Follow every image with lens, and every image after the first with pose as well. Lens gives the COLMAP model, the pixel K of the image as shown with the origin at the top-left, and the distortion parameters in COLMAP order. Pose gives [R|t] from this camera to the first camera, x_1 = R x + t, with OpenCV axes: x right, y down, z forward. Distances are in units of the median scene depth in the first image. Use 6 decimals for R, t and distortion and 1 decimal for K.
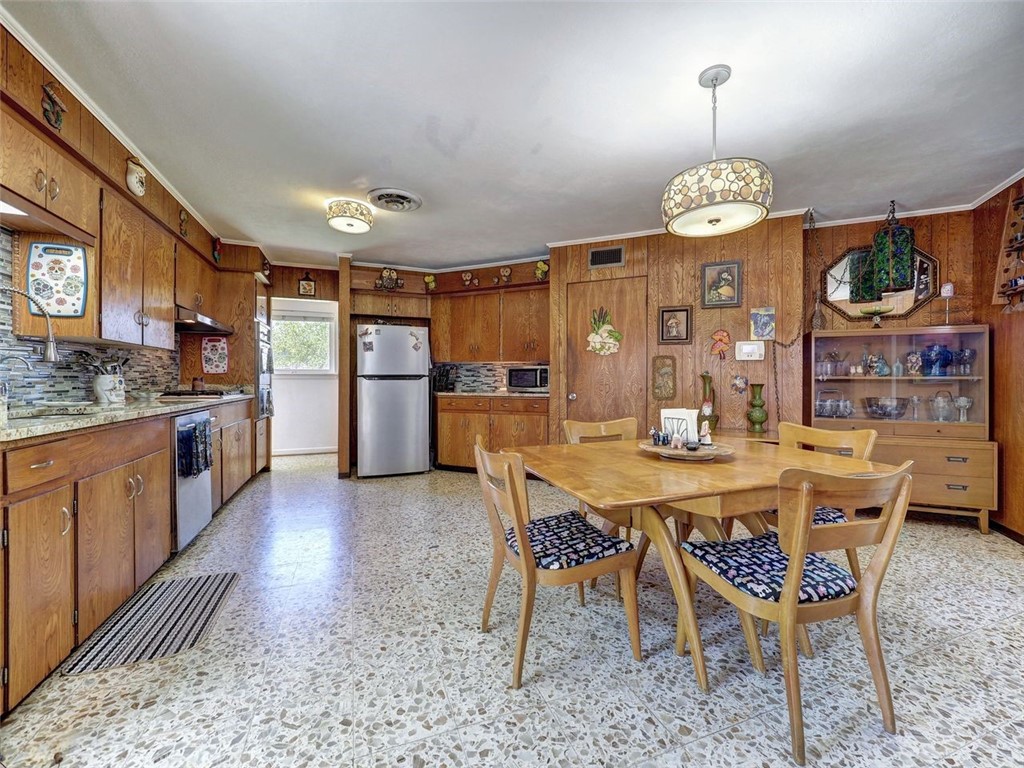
lens RADIAL K [[426.4, 0, 520.0], [0, 426.4, 381.6], [0, 0, 1]] dist [-0.003299, -0.002236]
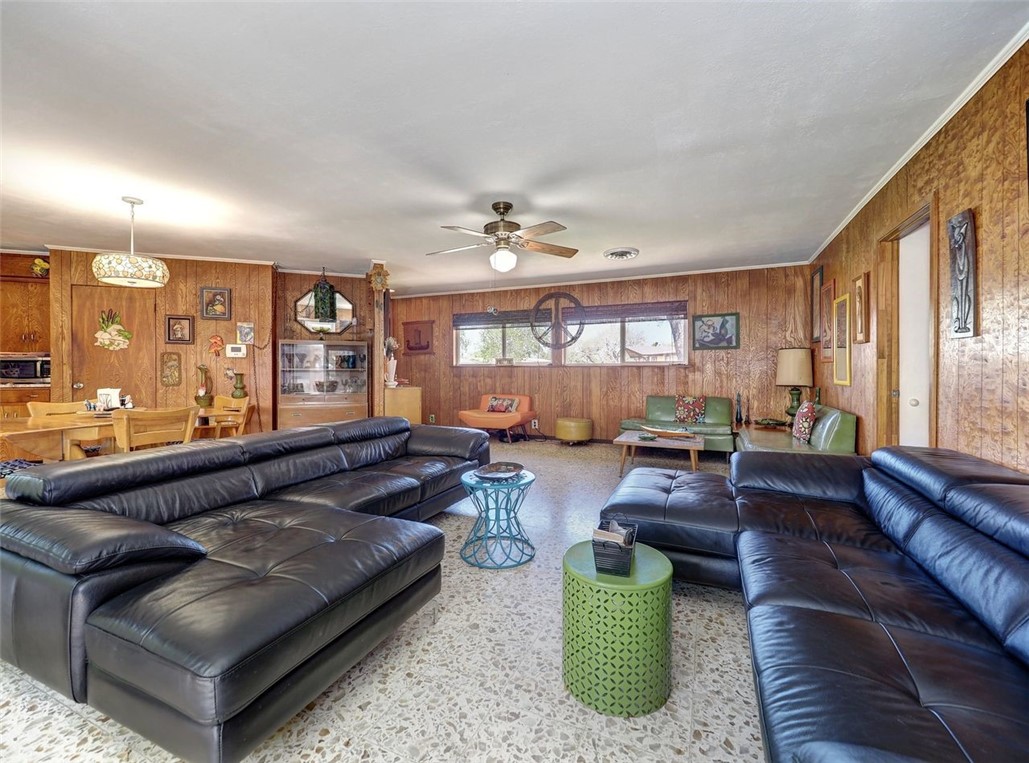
lens RADIAL K [[428.5, 0, 509.0], [0, 428.5, 373.2], [0, 0, 1]] dist [-0.003299, -0.002236]
pose [[0.709454, -0.008618, 0.704699, 0.151931], [0.004217, 0.999959, 0.007984, -0.003052], [-0.704739, -0.002692, 0.709461, -0.660938]]
